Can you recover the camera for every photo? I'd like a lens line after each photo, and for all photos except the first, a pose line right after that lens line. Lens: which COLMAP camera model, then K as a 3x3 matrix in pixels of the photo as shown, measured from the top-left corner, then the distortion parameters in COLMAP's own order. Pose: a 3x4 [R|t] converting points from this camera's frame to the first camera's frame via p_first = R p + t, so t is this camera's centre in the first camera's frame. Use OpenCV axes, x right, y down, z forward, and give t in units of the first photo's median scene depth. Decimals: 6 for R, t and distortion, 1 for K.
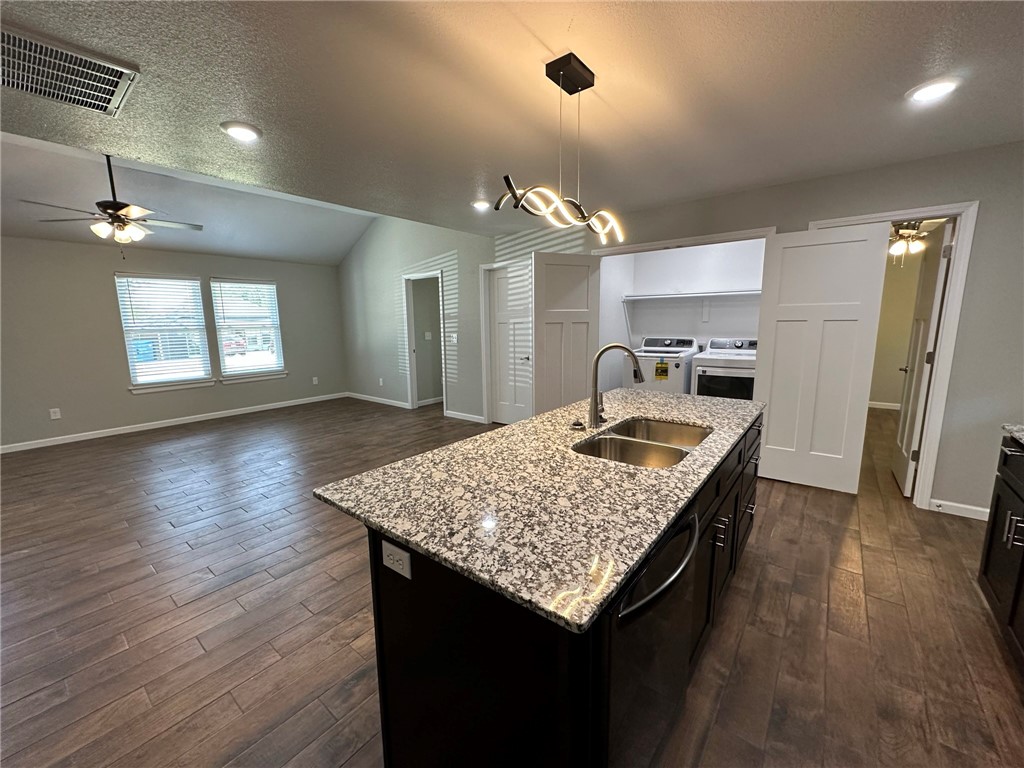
lens RADIAL K [[408.4, 0, 511.1], [0, 408.4, 385.5], [0, 0, 1]] dist [-0.002121, 0.000415]
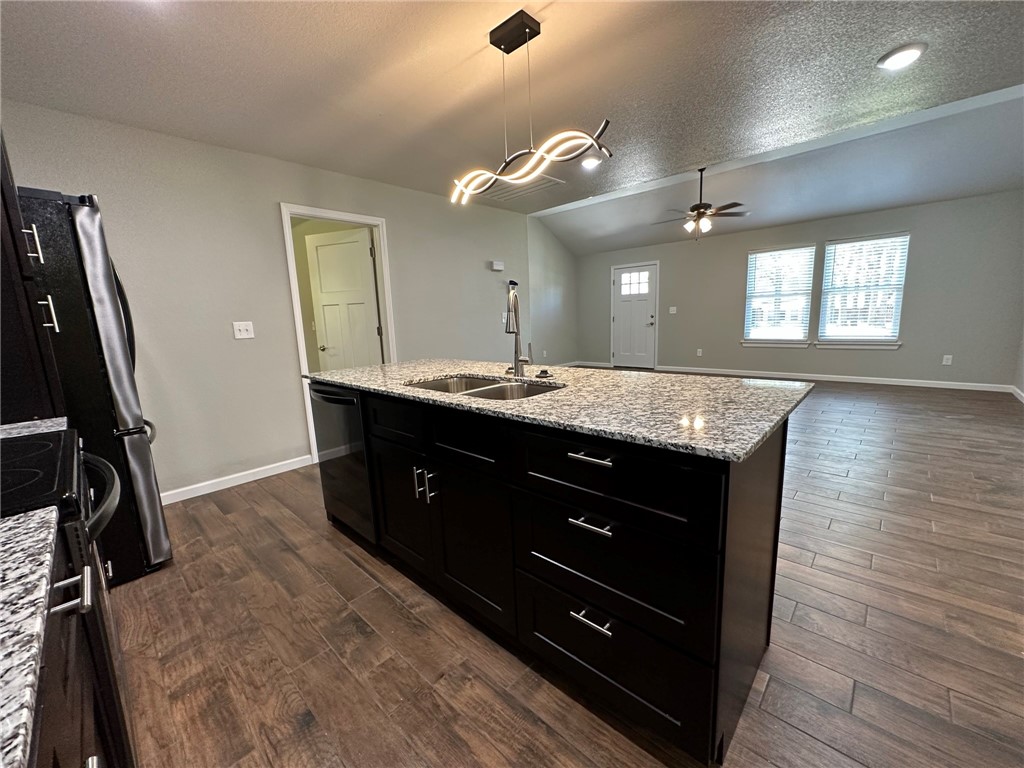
lens RADIAL K [[408.4, 0, 511.1], [0, 408.4, 385.5], [0, 0, 1]] dist [-0.002121, 0.000415]
pose [[-0.084056, 0.186146, -0.978920, 1.402162], [-0.117053, 0.973751, 0.195214, -0.081752], [0.989562, 0.130995, -0.060061, 1.220944]]
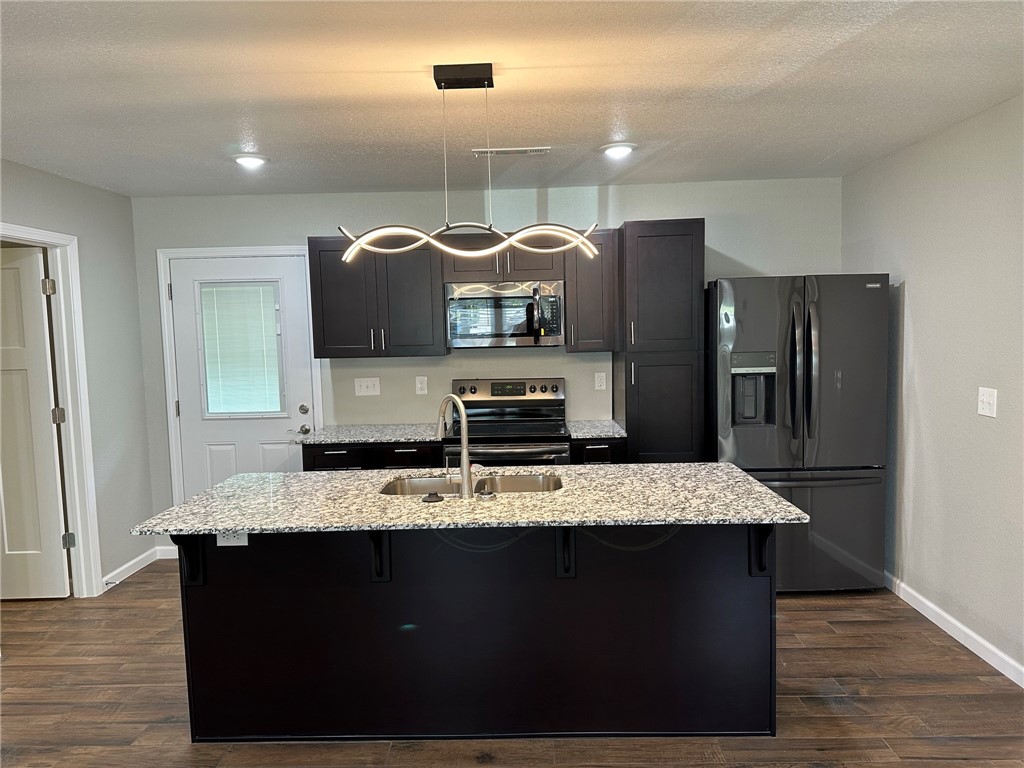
lens RADIAL K [[708.7, 0, 512.0], [0, 708.7, 384.0], [0, 0, 1]] dist [0.161612, -0.267798]
pose [[-0.603509, -0.037110, 0.796492, -1.146839], [0.159686, 0.973054, 0.166332, -0.399318], [-0.781203, 0.227572, -0.581321, 1.995040]]
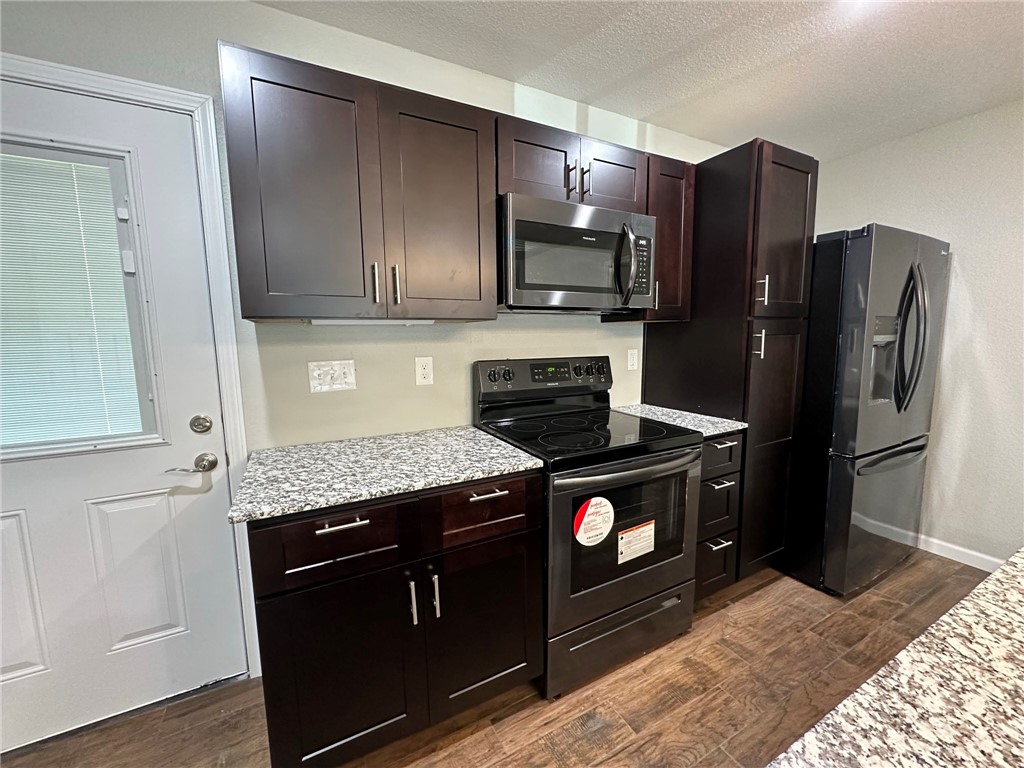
lens RADIAL K [[408.4, 0, 511.1], [0, 408.4, 385.5], [0, 0, 1]] dist [-0.002121, 0.000415]
pose [[-0.915493, -0.023126, 0.401669, 0.783984], [0.090433, 0.960973, 0.261444, -0.189023], [-0.392039, 0.275674, -0.877672, 1.447531]]
